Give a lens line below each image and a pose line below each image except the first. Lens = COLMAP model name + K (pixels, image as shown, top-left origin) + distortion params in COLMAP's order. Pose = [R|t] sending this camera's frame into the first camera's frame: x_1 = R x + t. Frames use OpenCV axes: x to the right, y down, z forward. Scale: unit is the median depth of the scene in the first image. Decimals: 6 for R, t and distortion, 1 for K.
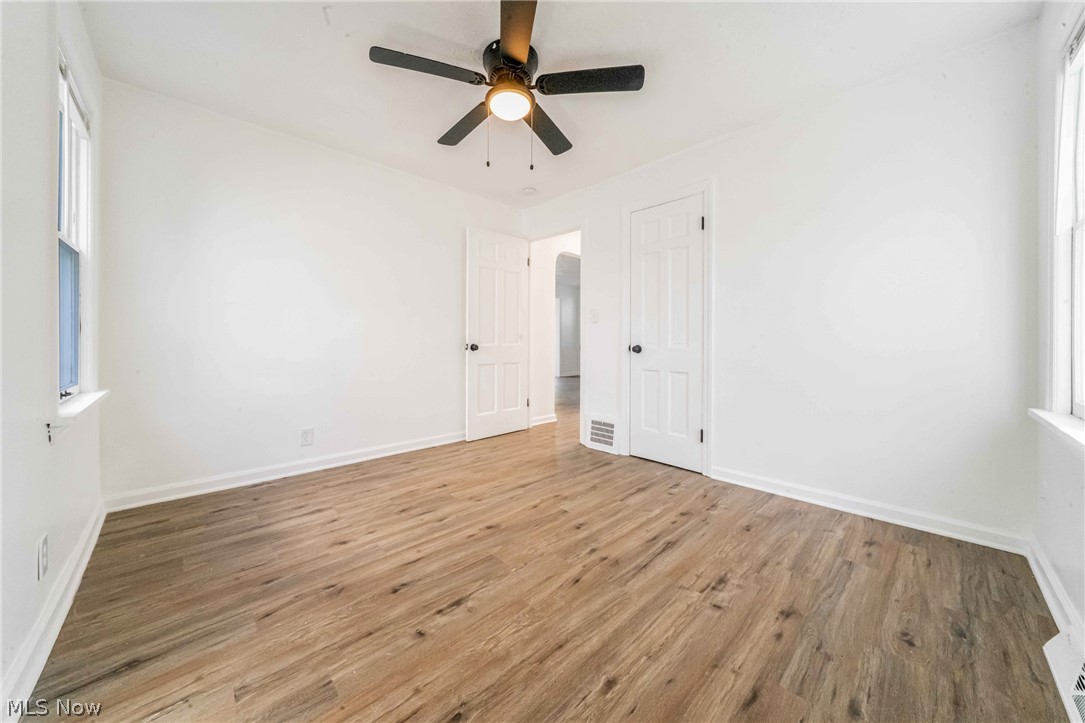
lens RADIAL K [[378.9, 0, 542.3], [0, 378.9, 340.7], [0, 0, 1]] dist [-0.000975, 0.000013]
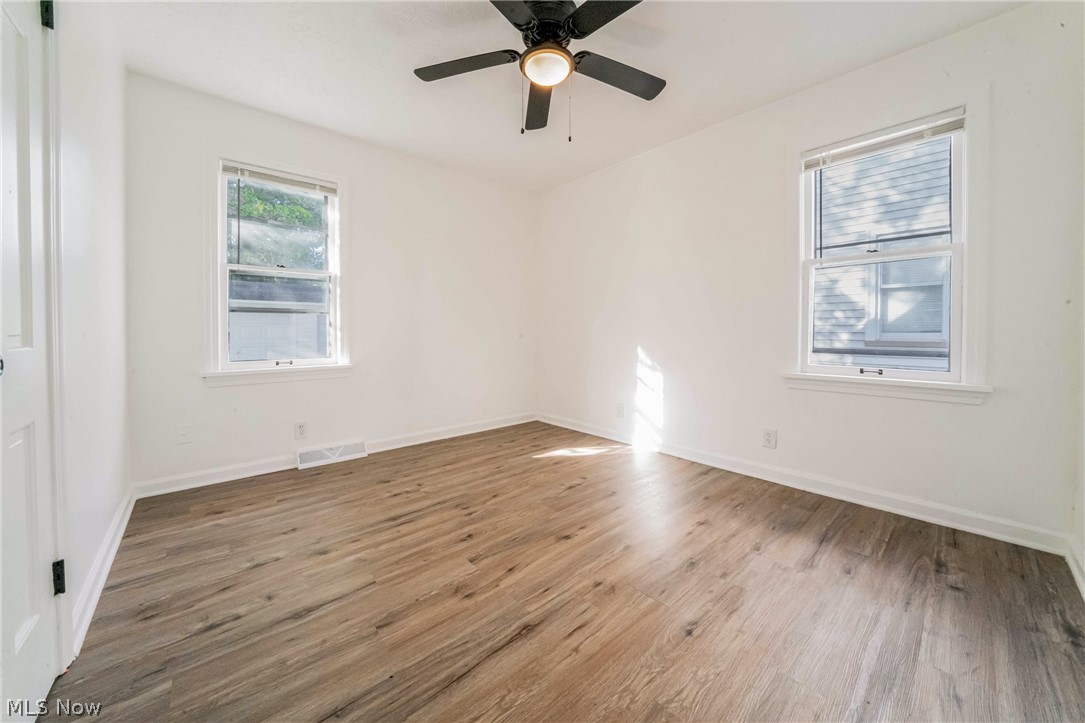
lens RADIAL K [[389.6, 0, 538.7], [0, 389.6, 330.9], [0, 0, 1]] dist [-0.000464, -0.000012]
pose [[-0.998702, -0.004805, 0.050700, -0.121199], [-0.004715, 0.999987, 0.001894, -0.003112], [-0.050709, 0.001653, -0.998712, 2.001628]]
